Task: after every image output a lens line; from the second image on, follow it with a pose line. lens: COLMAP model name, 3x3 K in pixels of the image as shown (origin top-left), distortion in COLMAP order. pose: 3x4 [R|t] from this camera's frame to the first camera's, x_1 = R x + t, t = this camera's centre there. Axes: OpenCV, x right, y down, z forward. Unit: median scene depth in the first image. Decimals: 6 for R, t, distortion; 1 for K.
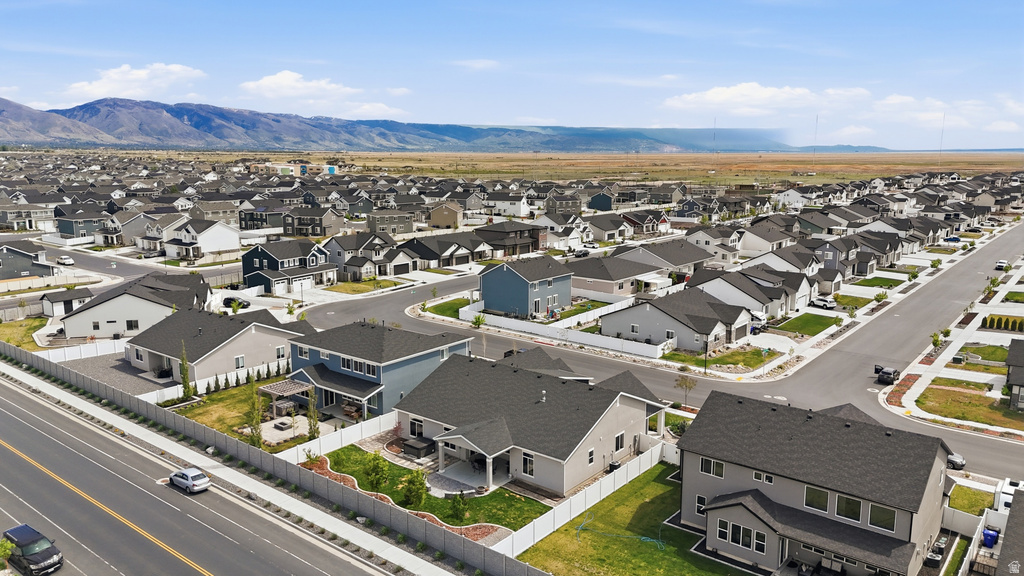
lens RADIAL K [[761.2, 0, 515.9], [0, 761.2, 266.2], [0, 0, 1]] dist [0.033600, -0.005140]
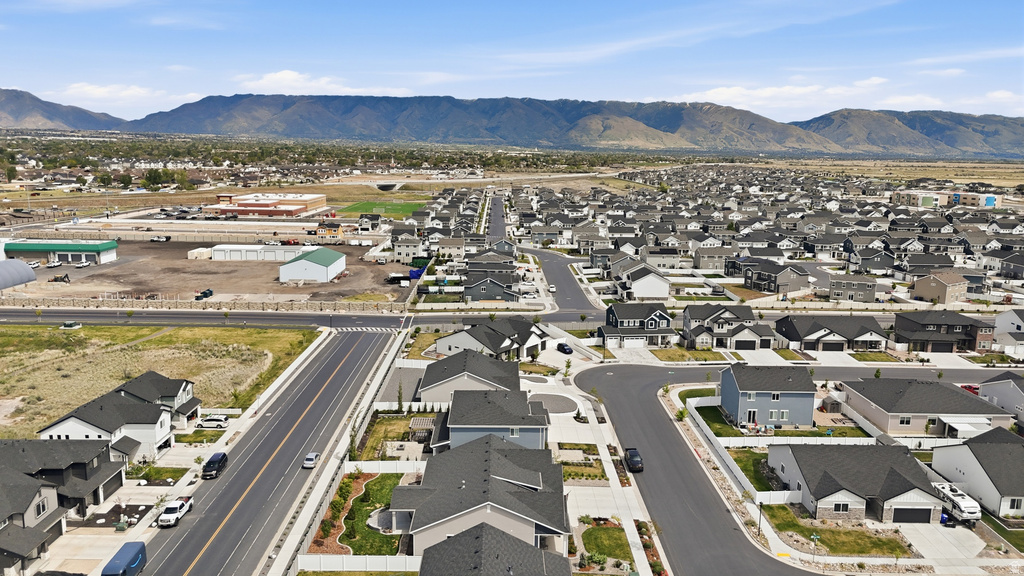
lens RADIAL K [[742.2, 0, 500.5], [0, 742.2, 288.6], [0, 0, 1]] dist [0.041899, -0.002811]
pose [[0.624883, 0.143799, -0.767361, 0.654222], [-0.127533, 0.988490, 0.081384, -0.178401], [0.770232, 0.047009, 0.636030, 0.137039]]
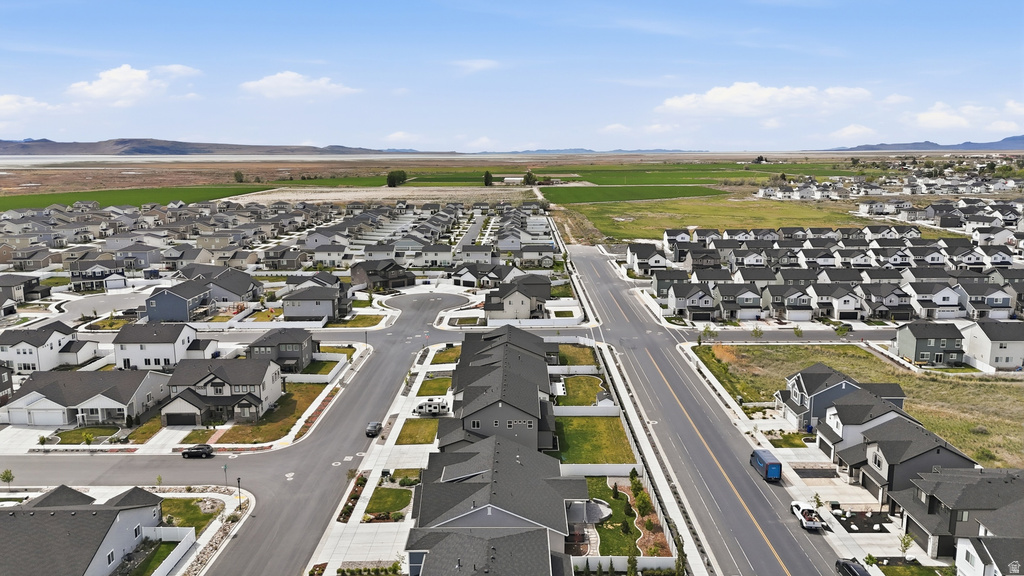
lens RADIAL K [[761.2, 0, 515.9], [0, 761.2, 266.2], [0, 0, 1]] dist [0.033600, -0.005140]
pose [[-0.617808, -0.120717, 0.777007, -0.660496], [0.118954, 0.962425, 0.244106, -0.339578], [-0.777279, 0.243239, -0.580234, 1.121023]]
